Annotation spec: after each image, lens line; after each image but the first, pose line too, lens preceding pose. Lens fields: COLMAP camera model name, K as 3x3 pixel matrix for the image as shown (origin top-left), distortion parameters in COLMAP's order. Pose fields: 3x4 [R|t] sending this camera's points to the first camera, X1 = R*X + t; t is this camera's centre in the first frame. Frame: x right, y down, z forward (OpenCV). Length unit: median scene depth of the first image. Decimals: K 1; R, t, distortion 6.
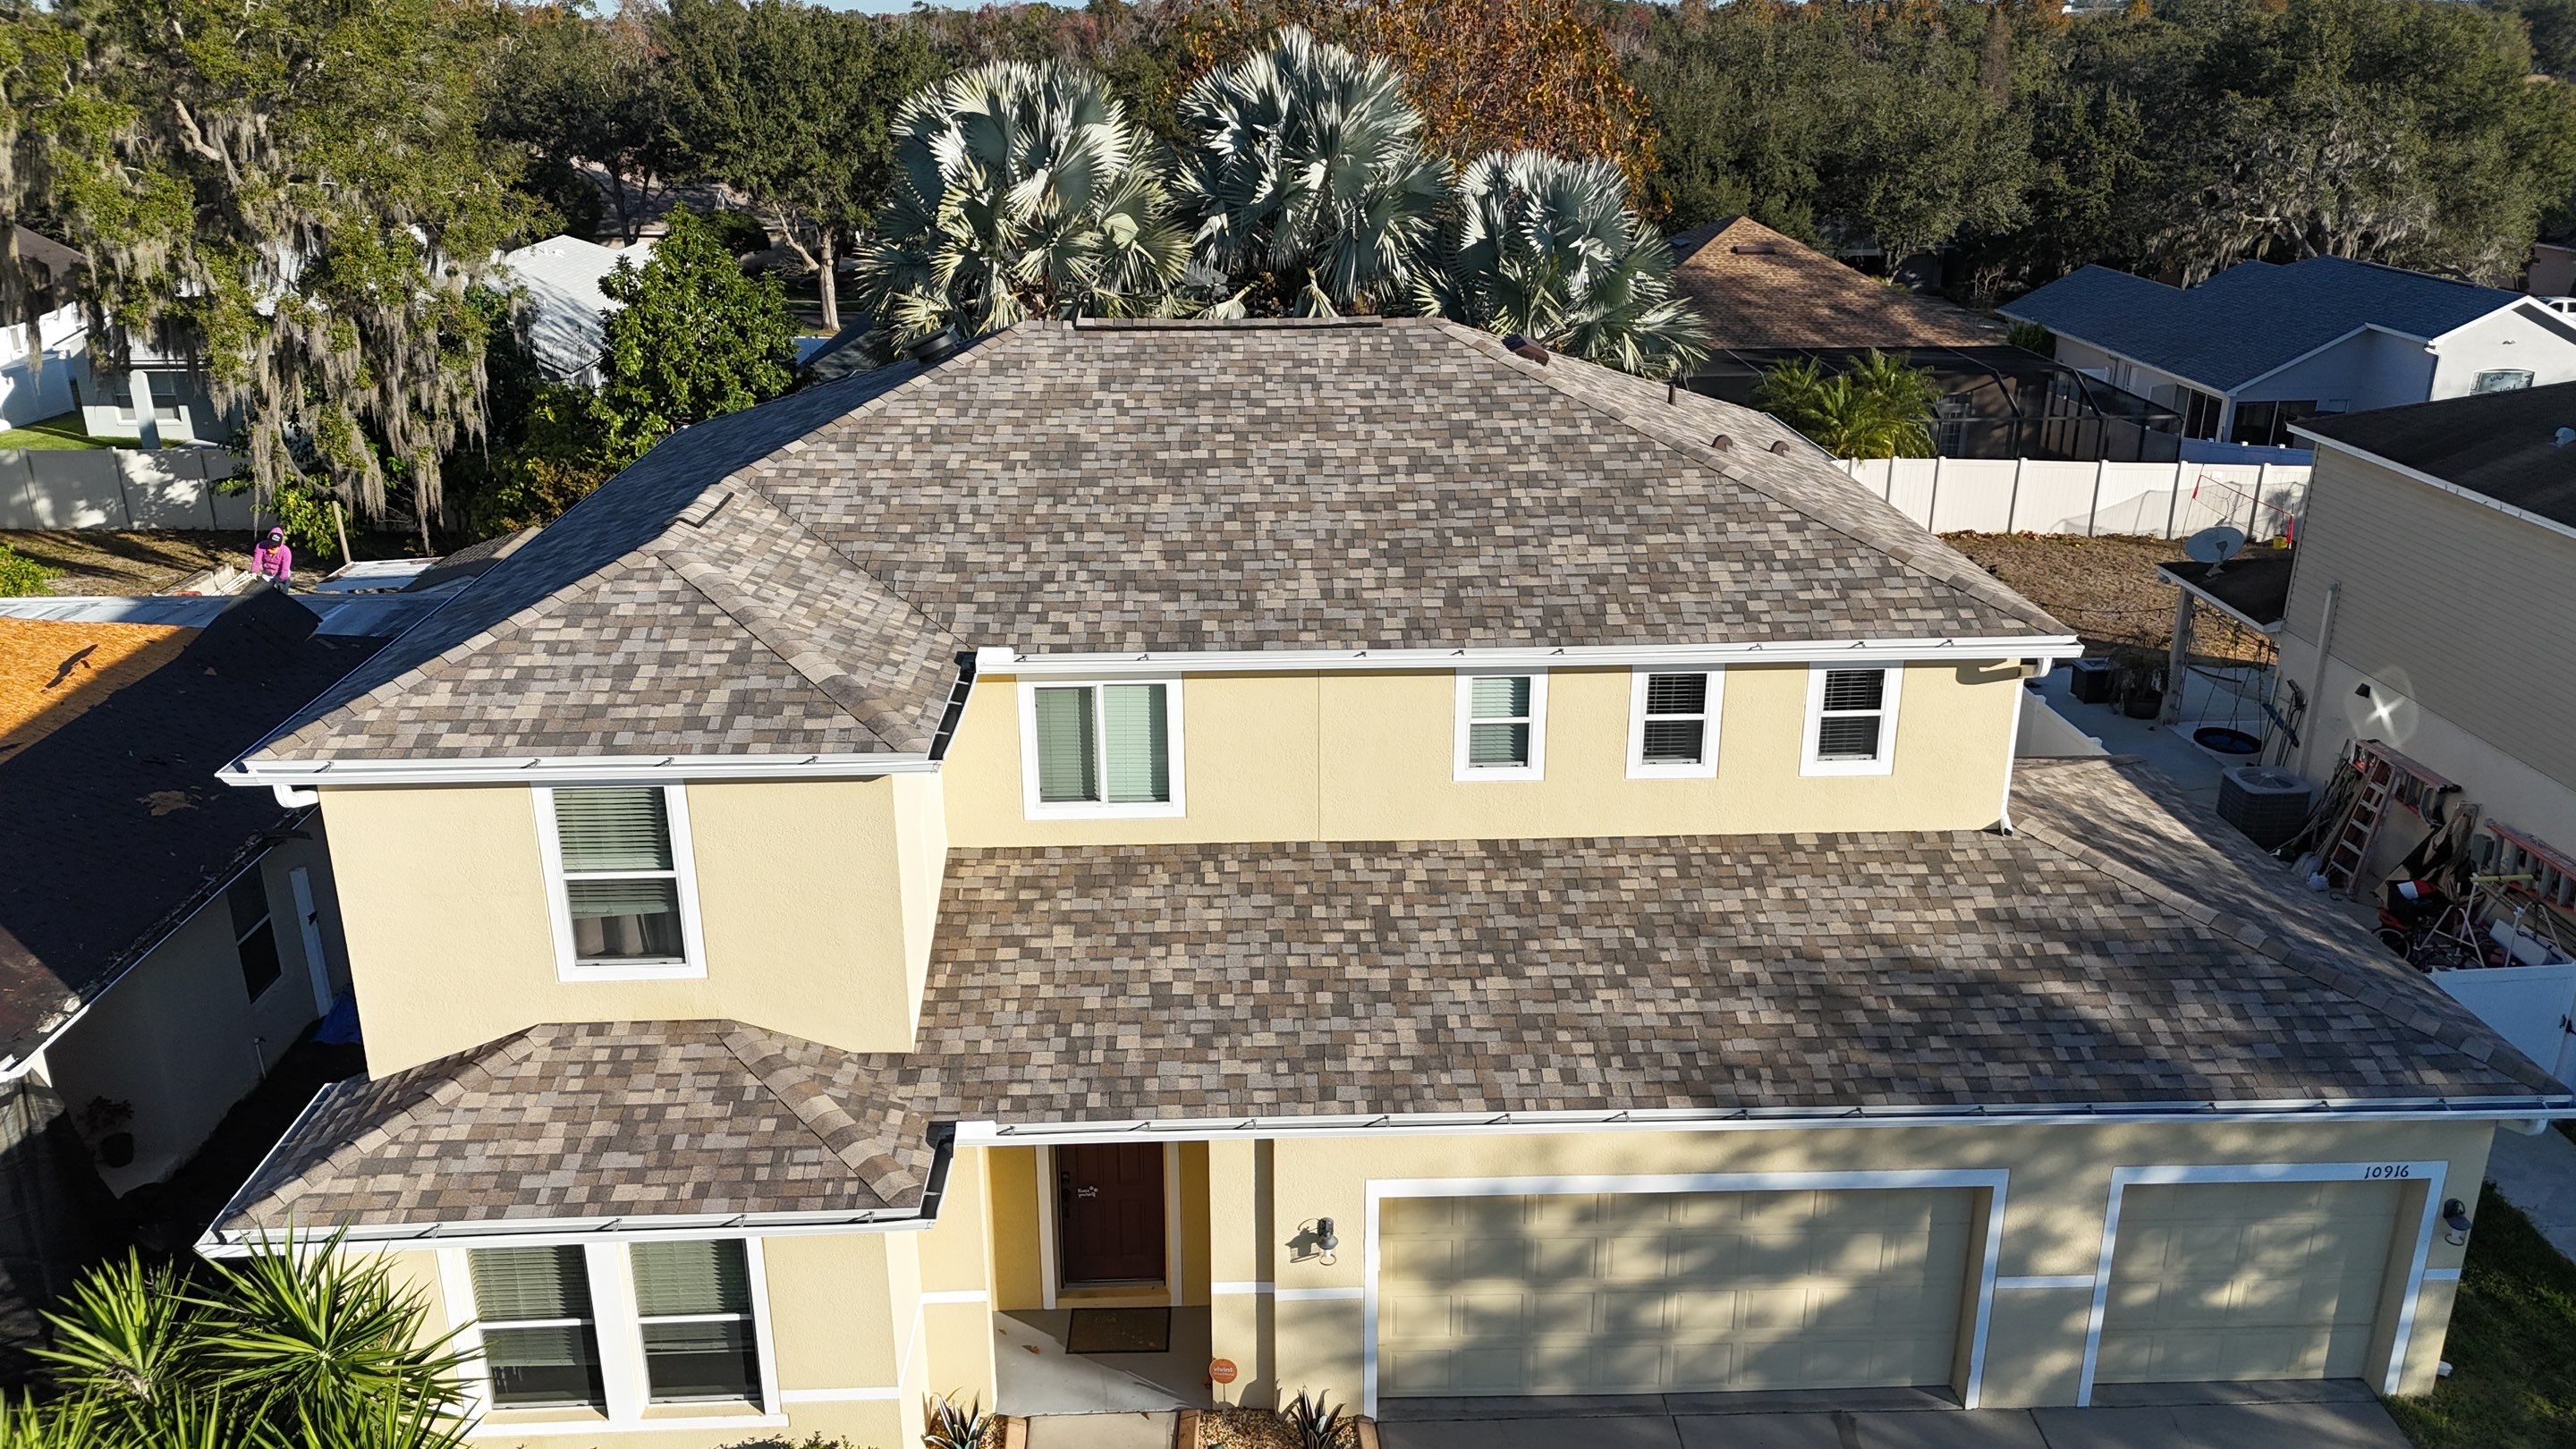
lens RADIAL K [[1895.8, 0, 1284.2], [0, 1895.8, 718.7], [0, 0, 1]] dist [0.106096, -0.113921]
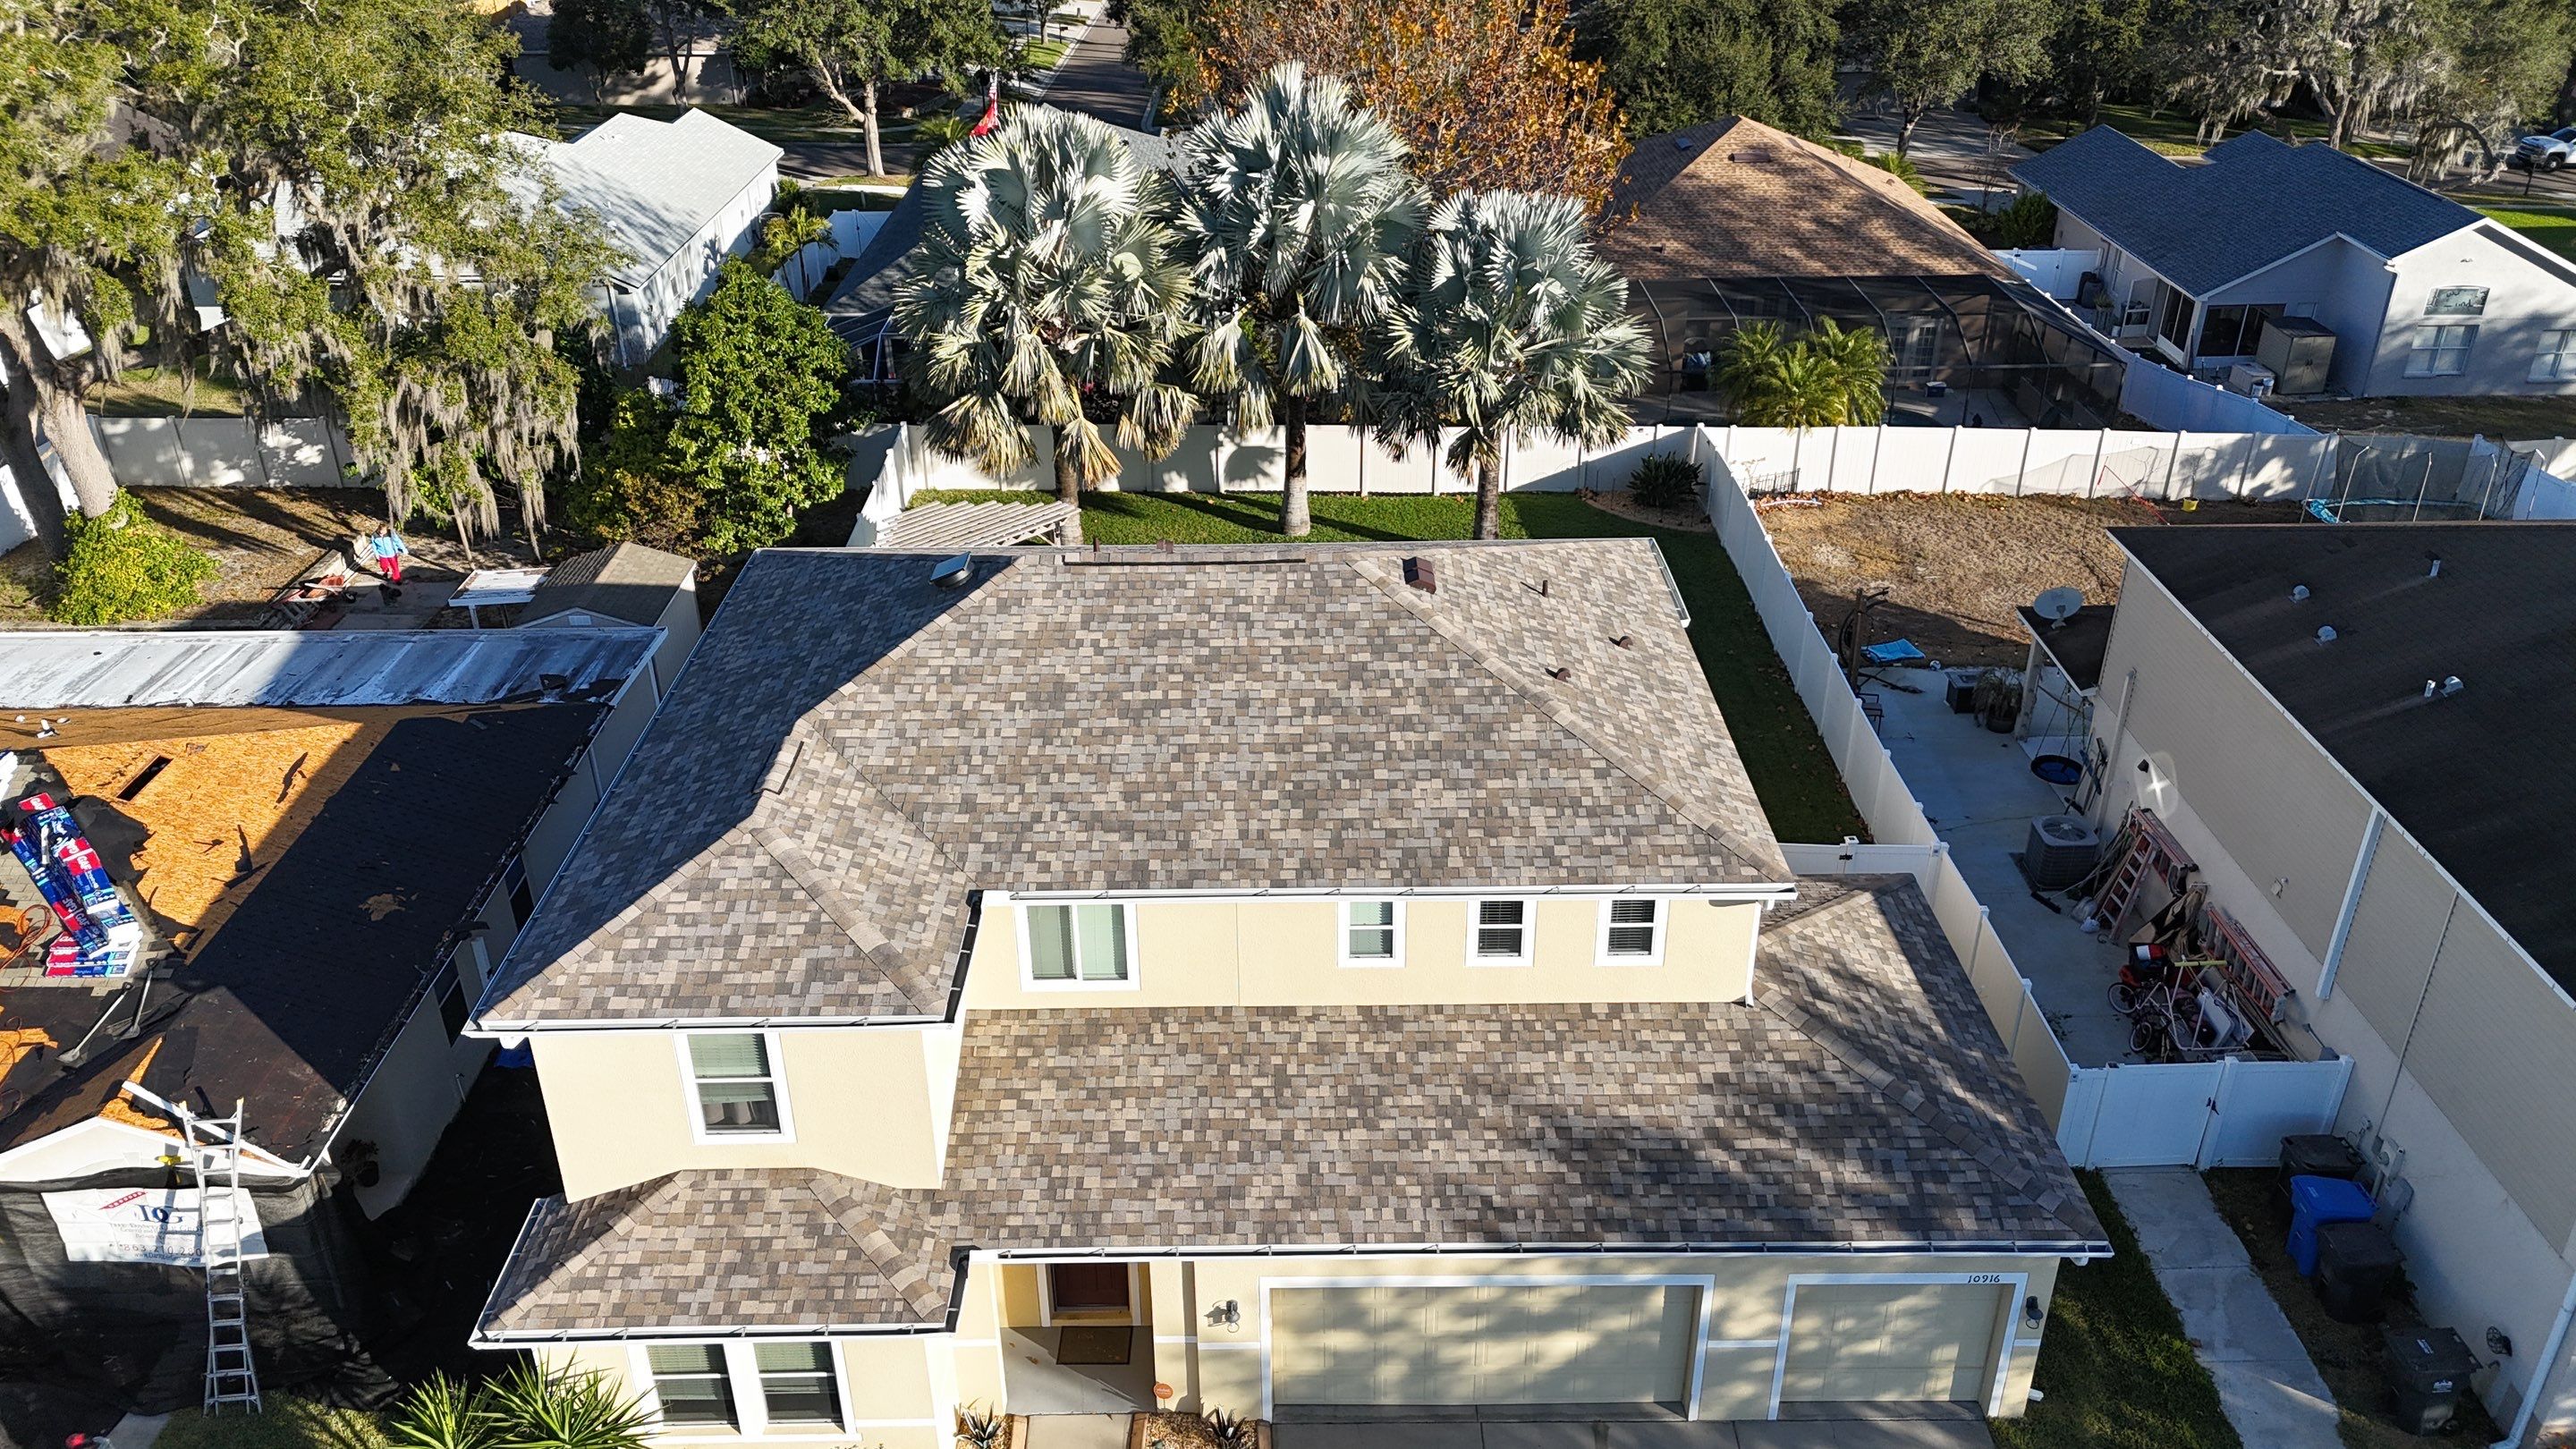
lens RADIAL K [[1906.2, 0, 1289.9], [0, 1906.2, 707.2], [0, 0, 1]] dist [0.122075, -0.161796]
pose [[0.999558, 0.009073, -0.028321, 0.092649], [-0.004871, 0.989407, 0.145086, -0.350468], [0.029337, -0.144884, 0.989014, -0.322779]]
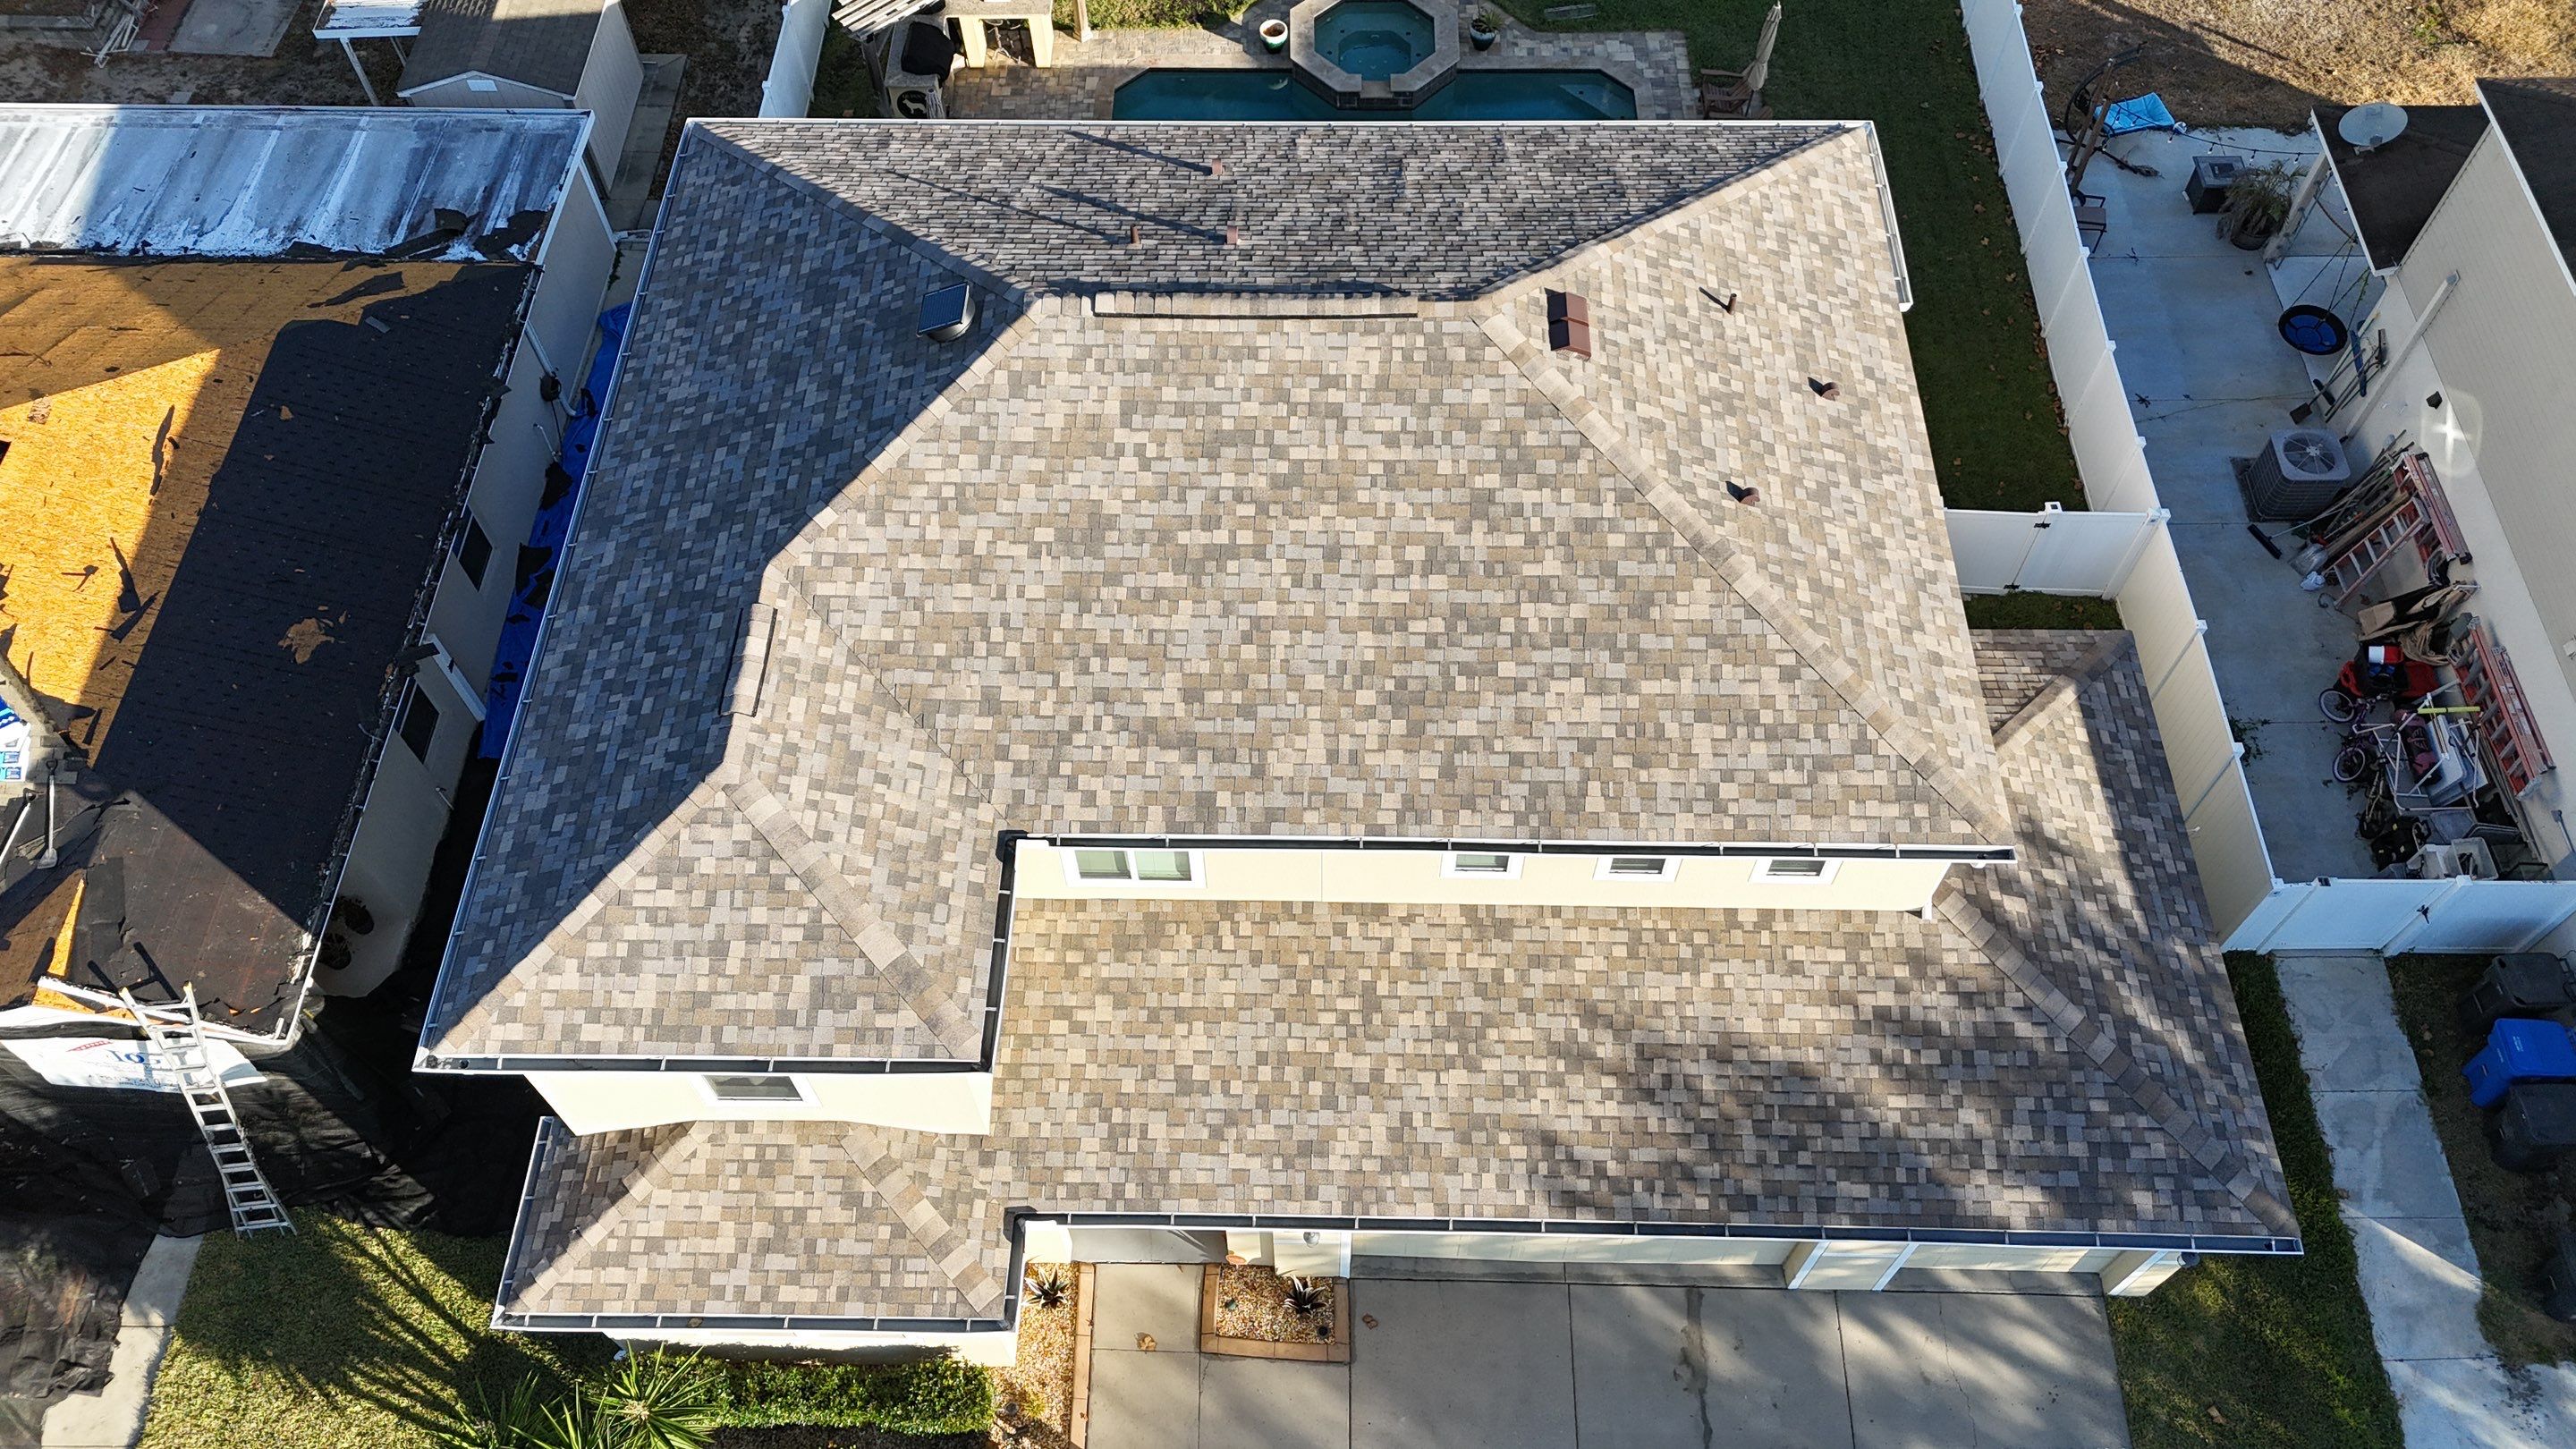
lens RADIAL K [[1885.9, 0, 1283.9], [0, 1885.9, 723.8], [0, 0, 1]] dist [0.111386, -0.128436]
pose [[0.998481, 0.041488, -0.036268, 0.033018], [-0.011181, 0.796996, 0.603881, -0.729163], [0.053959, -0.602557, 0.796249, 0.150054]]
